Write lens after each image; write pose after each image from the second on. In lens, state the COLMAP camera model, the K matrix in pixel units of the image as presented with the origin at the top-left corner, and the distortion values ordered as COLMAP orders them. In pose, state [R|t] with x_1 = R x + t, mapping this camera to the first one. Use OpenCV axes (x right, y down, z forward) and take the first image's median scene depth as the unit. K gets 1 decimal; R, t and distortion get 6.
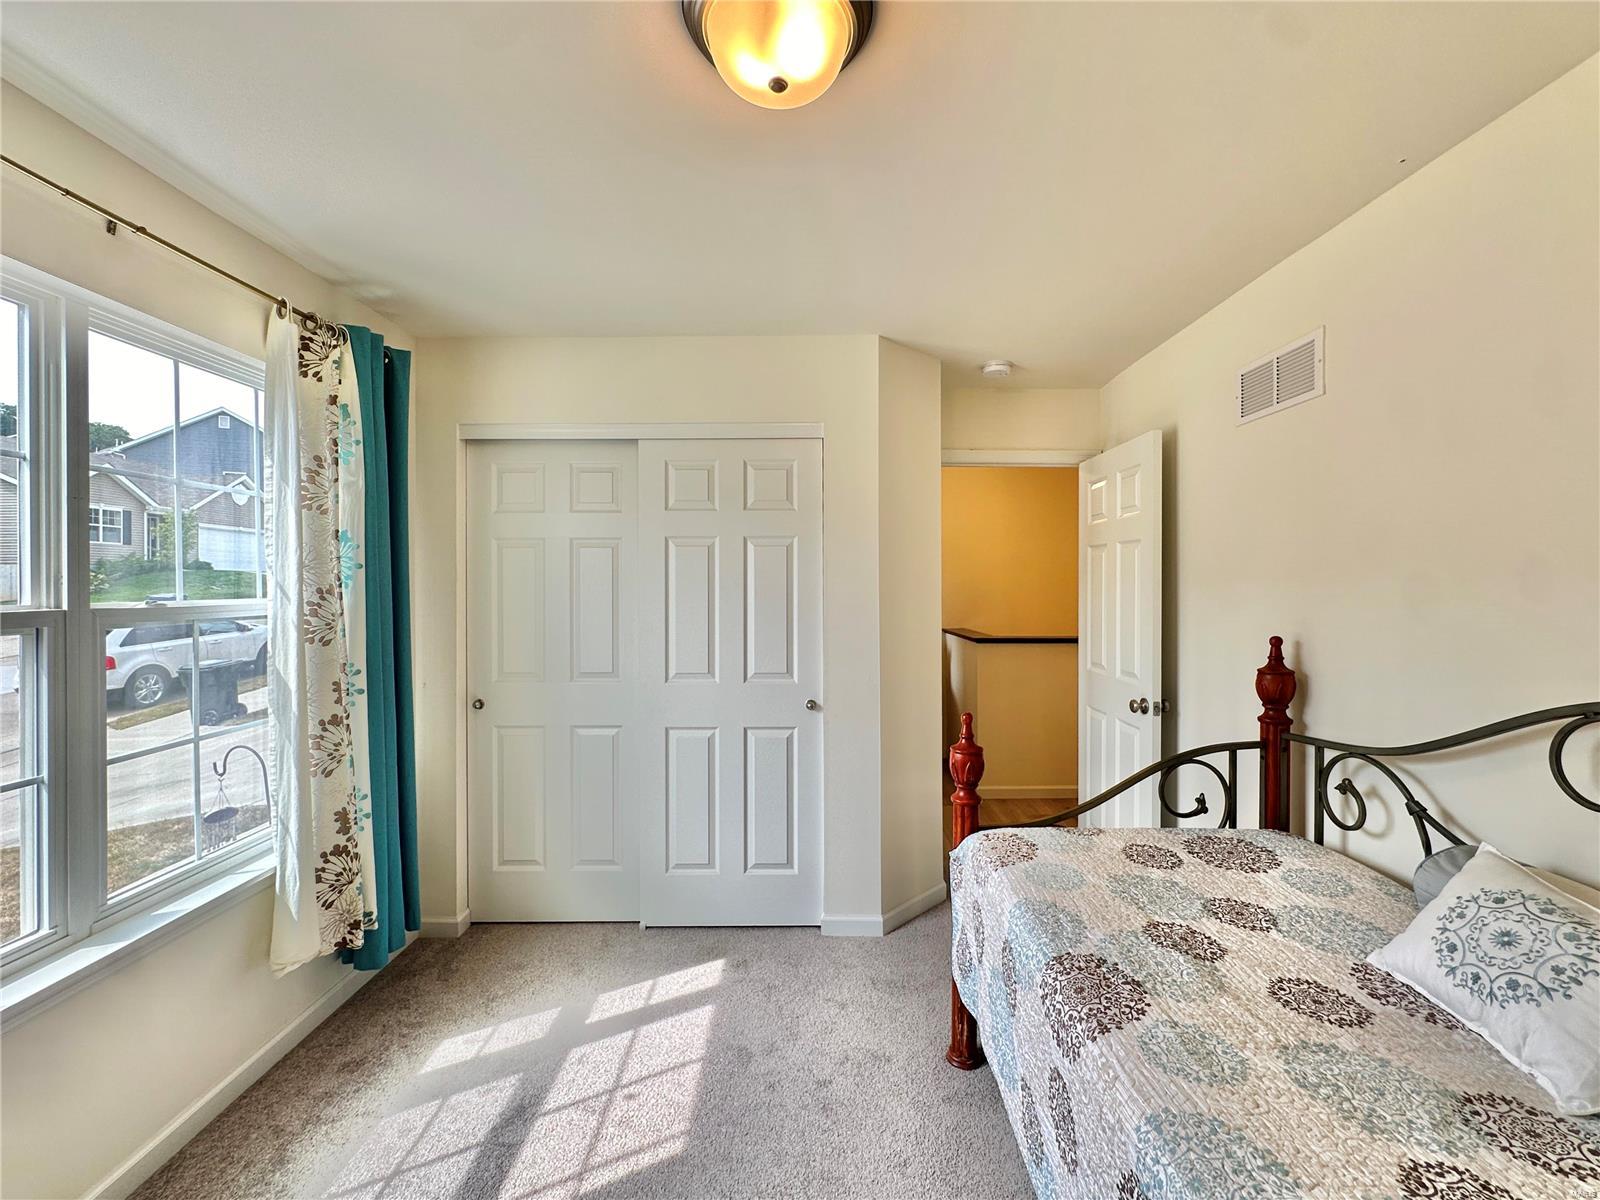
lens RADIAL K [[660.7, 0, 801.7], [0, 660.7, 591.4], [0, 0, 1]] dist [-0.000262, 0.000084]
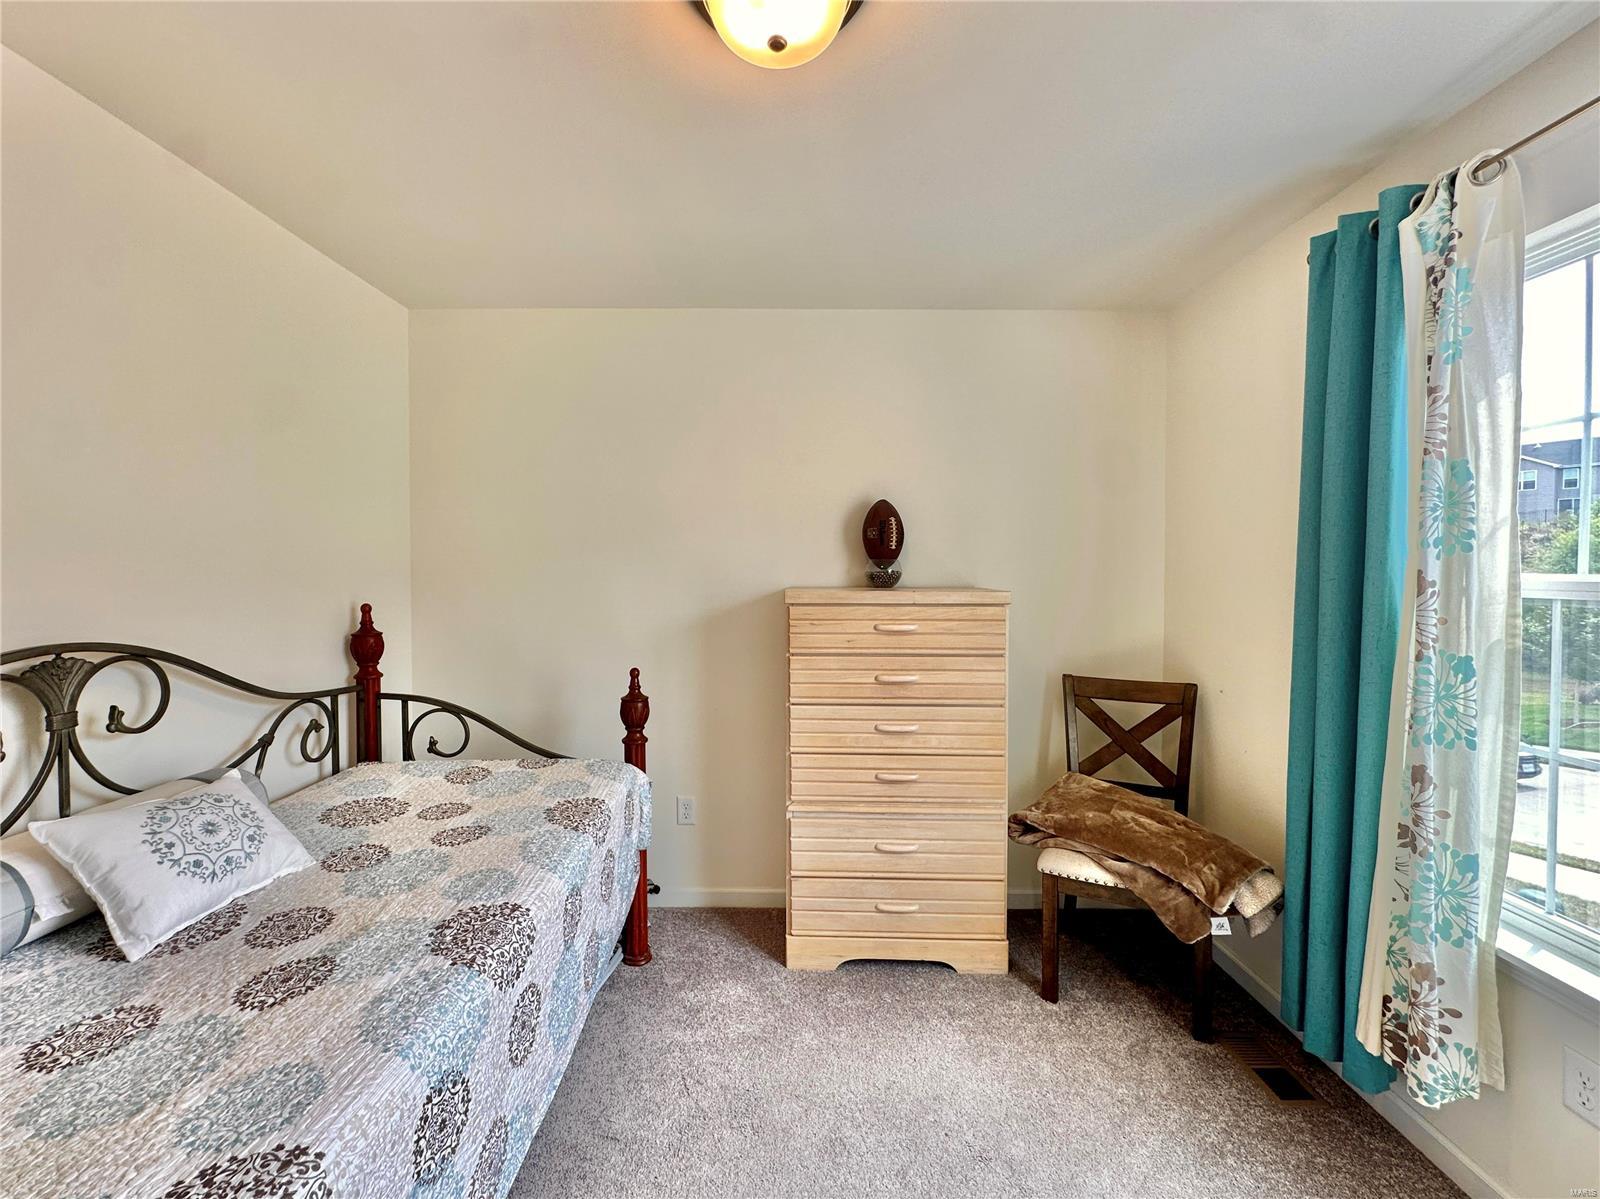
lens RADIAL K [[660.7, 0, 798.0], [0, 660.7, 598.9], [0, 0, 1]] dist [-0.000262, 0.000084]
pose [[-0.999824, -0.002079, -0.018643, -0.050537], [-0.003170, 0.998270, 0.058703, 0.001784], [0.018488, 0.058752, -0.998101, 2.129594]]
